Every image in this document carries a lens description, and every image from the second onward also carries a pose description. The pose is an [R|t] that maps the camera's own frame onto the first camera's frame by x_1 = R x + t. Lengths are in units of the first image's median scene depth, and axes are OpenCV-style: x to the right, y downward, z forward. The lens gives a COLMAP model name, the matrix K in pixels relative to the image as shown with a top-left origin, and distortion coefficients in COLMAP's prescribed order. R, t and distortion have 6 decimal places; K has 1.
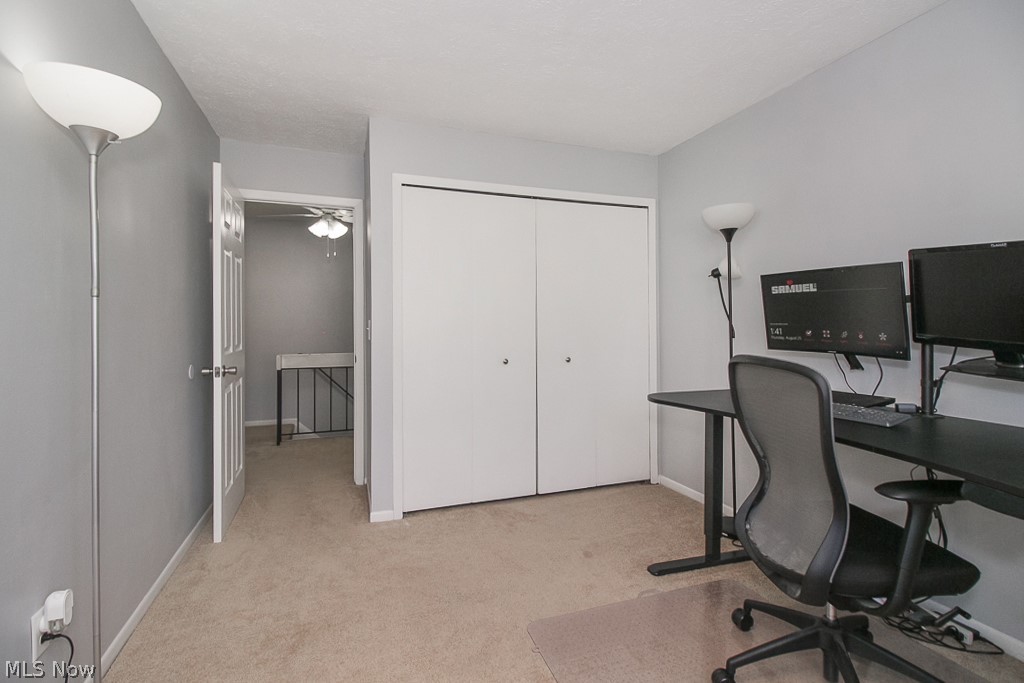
lens RADIAL K [[478.9, 0, 513.9], [0, 478.9, 321.1], [0, 0, 1]] dist [0.013335, -0.012850]
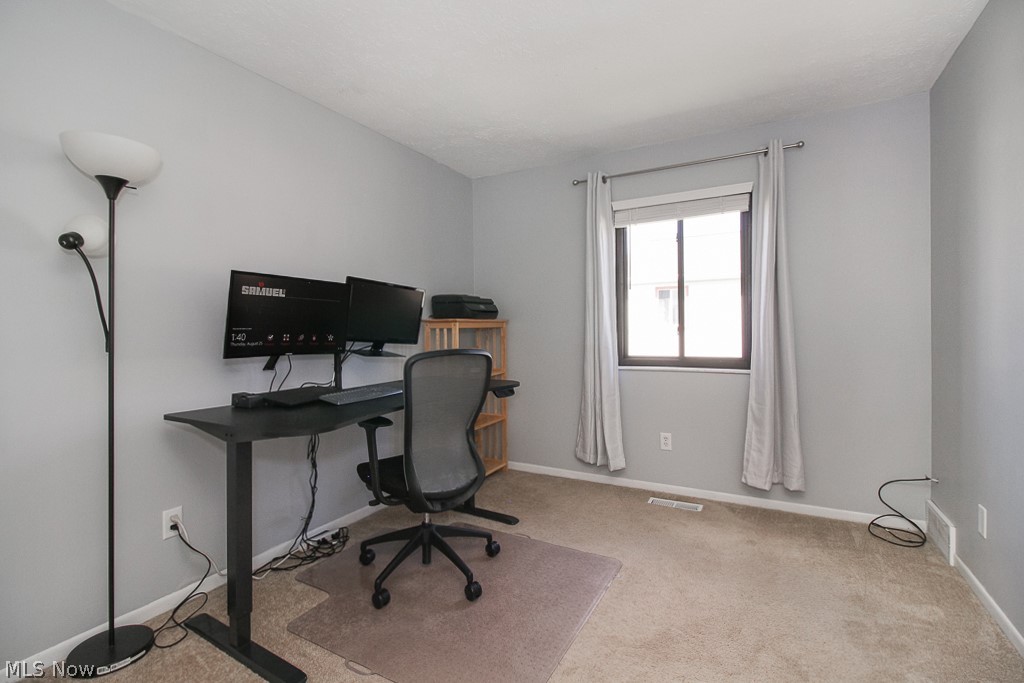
lens RADIAL K [[466.3, 0, 510.6], [0, 466.3, 330.7], [0, 0, 1]] dist [-0.001807, -0.000266]
pose [[-0.662707, 0.001041, 0.748878, -0.370328], [0.003564, 0.999992, 0.001764, 0.008857], [-0.748871, 0.003838, -0.662705, 1.061221]]
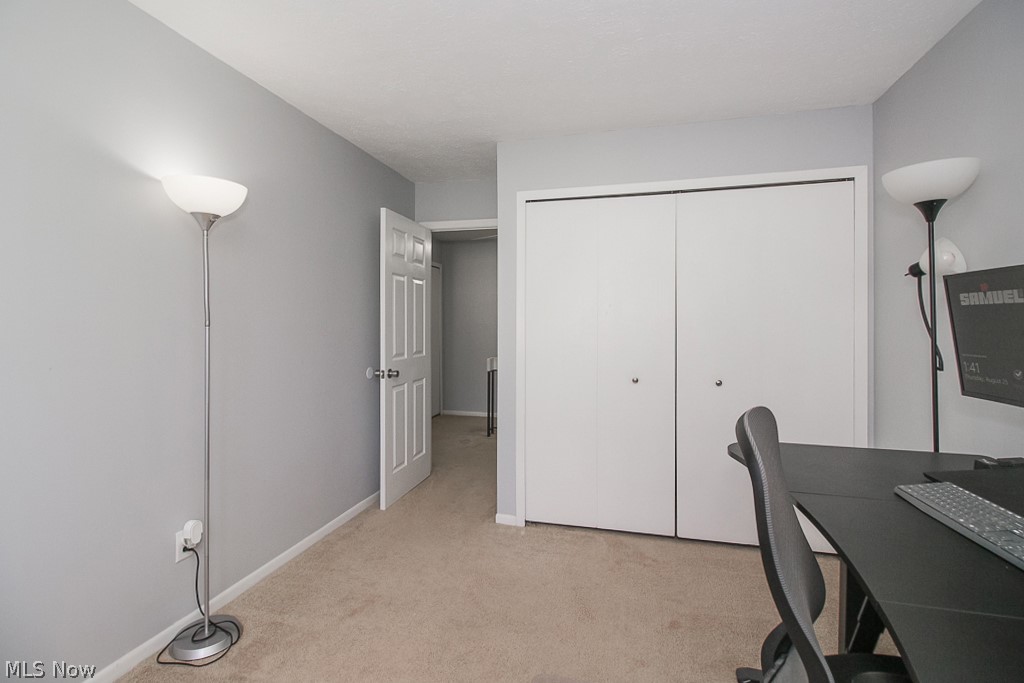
lens RADIAL K [[478.9, 0, 513.9], [0, 478.9, 321.1], [0, 0, 1]] dist [0.013335, -0.012850]
pose [[0.824028, 0.000337, -0.566549, 0.368663], [0.000835, 0.999998, 0.001809, -0.034197], [0.566549, -0.001964, 0.824026, 0.155867]]
